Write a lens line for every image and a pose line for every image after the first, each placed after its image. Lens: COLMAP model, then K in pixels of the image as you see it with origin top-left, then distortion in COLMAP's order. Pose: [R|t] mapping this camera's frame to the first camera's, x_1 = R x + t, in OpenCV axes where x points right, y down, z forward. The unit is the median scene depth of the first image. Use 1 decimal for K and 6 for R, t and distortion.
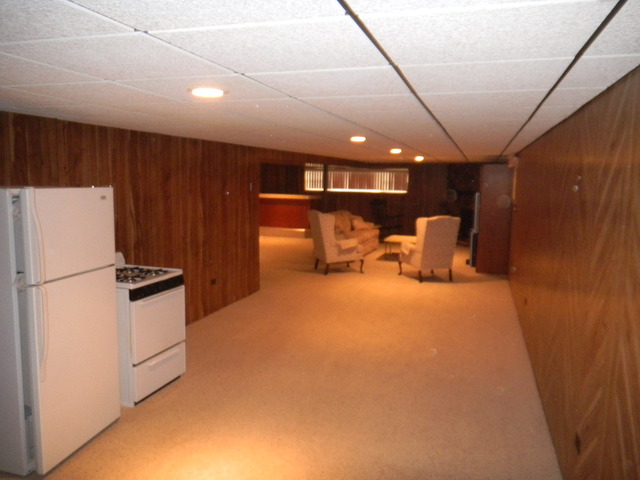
lens RADIAL K [[518.1, 0, 320.0], [0, 518.1, 240.0], [0, 0, 1]] dist [-0.127948, 0.001013]
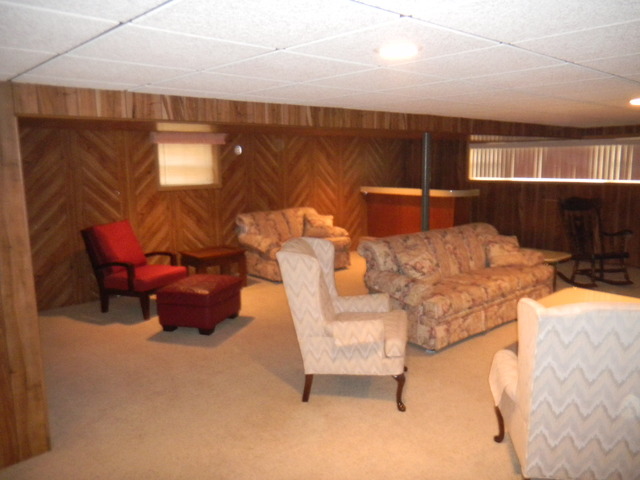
lens RADIAL K [[515.9, 0, 320.0], [0, 515.9, 240.0], [0, 0, 1]] dist [-0.016366, 0.000432]
pose [[0.866306, 0.048710, -0.497134, 0.129143], [-0.032780, 0.998633, 0.040724, -0.045435], [0.498438, -0.018984, 0.866718, 0.392734]]
